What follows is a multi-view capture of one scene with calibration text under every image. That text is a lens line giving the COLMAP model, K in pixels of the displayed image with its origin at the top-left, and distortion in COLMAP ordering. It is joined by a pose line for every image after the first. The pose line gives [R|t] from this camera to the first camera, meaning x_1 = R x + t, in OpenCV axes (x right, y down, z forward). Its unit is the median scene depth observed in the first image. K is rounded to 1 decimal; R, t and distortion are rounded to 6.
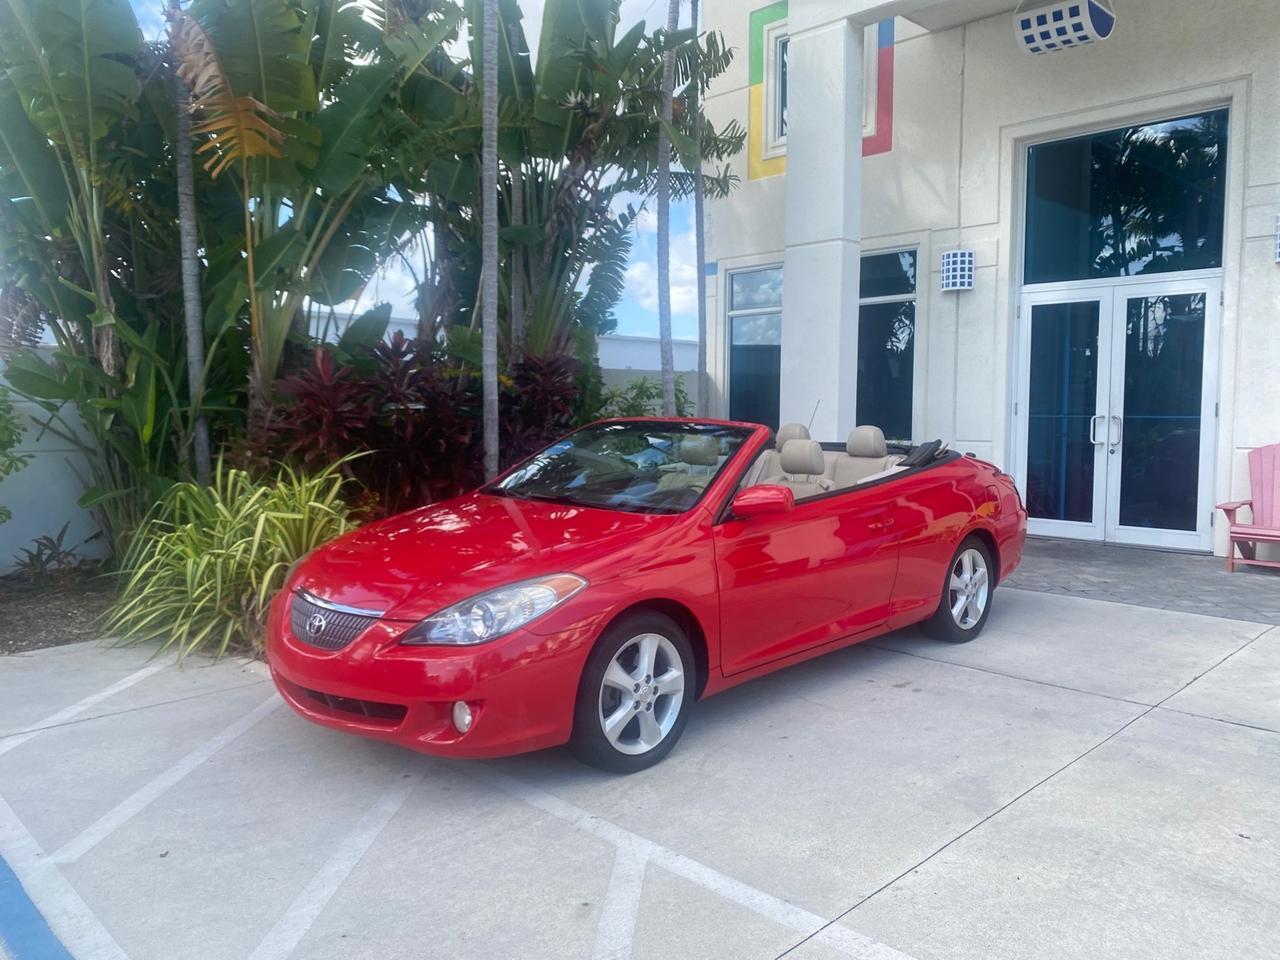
lens RADIAL K [[985.0, 0, 633.5], [0, 985.0, 478.6], [0, 0, 1]] dist [0.019309, -0.023345]
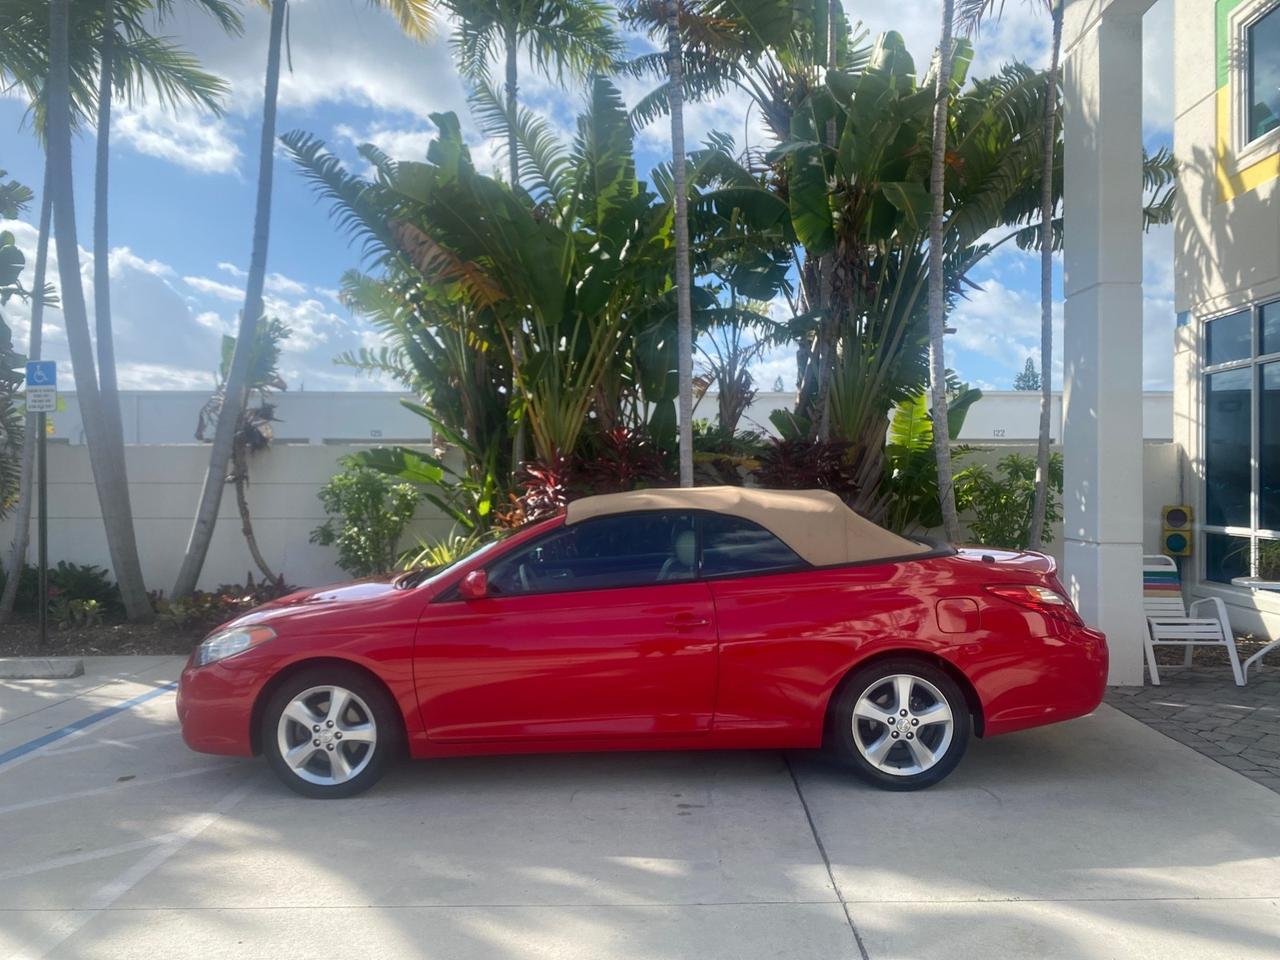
lens RADIAL K [[985.0, 0, 640.7], [0, 985.0, 478.6], [0, 0, 1]] dist [0.019309, -0.023345]
pose [[0.697737, 0.000212, -0.716354, 0.637225], [-0.052269, 0.997349, -0.050617, -0.030405], [0.714444, 0.072760, 0.695899, 0.226718]]
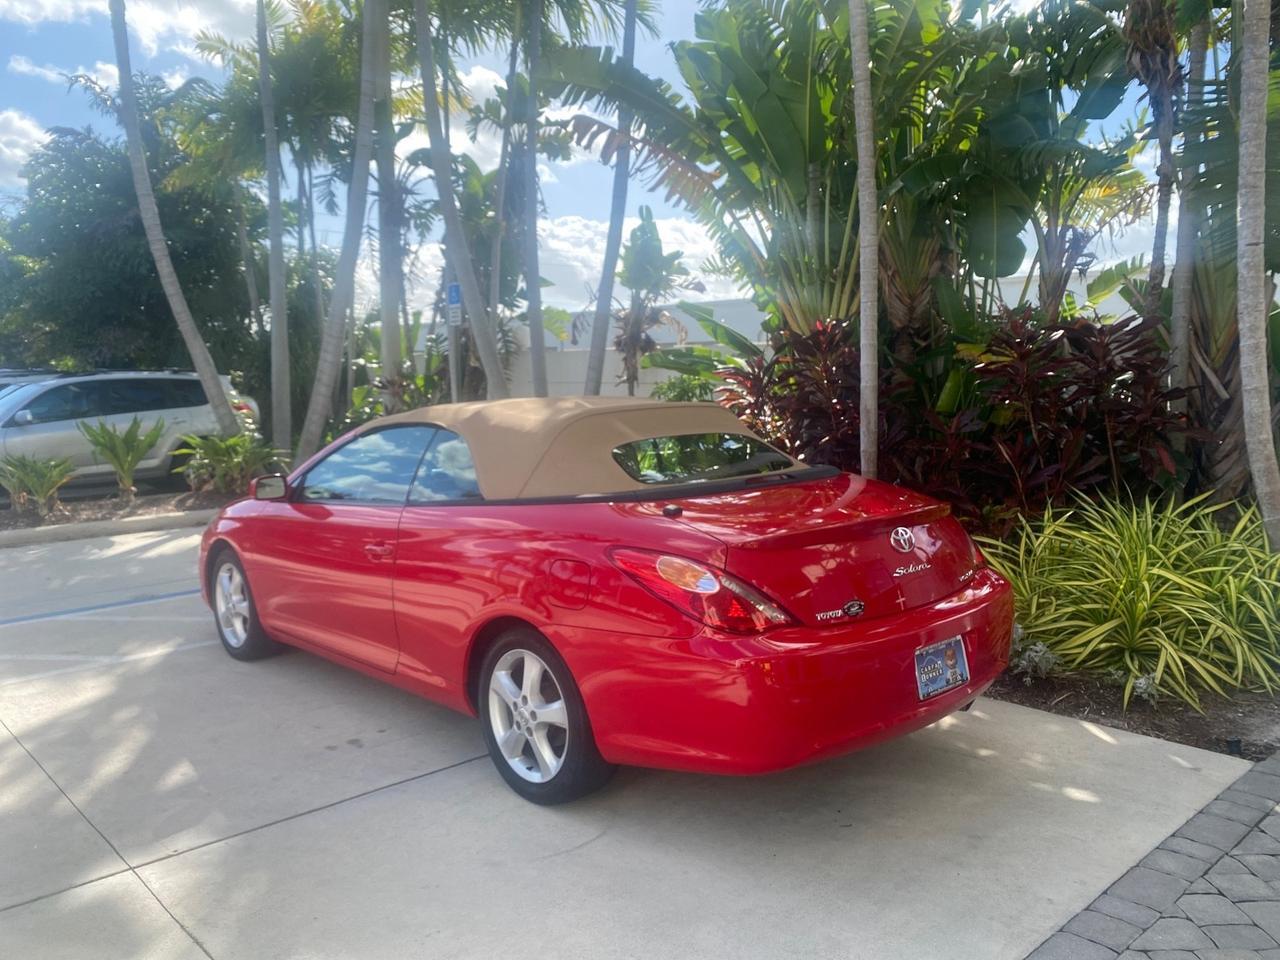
lens RADIAL K [[985.0, 0, 637.3], [0, 985.0, 483.2], [0, 0, 1]] dist [0.019309, -0.023345]
pose [[-0.033521, 0.110078, -0.993358, 0.769679], [-0.067338, 0.991409, 0.112134, -0.086211], [0.997167, 0.070650, -0.025821, 0.891405]]
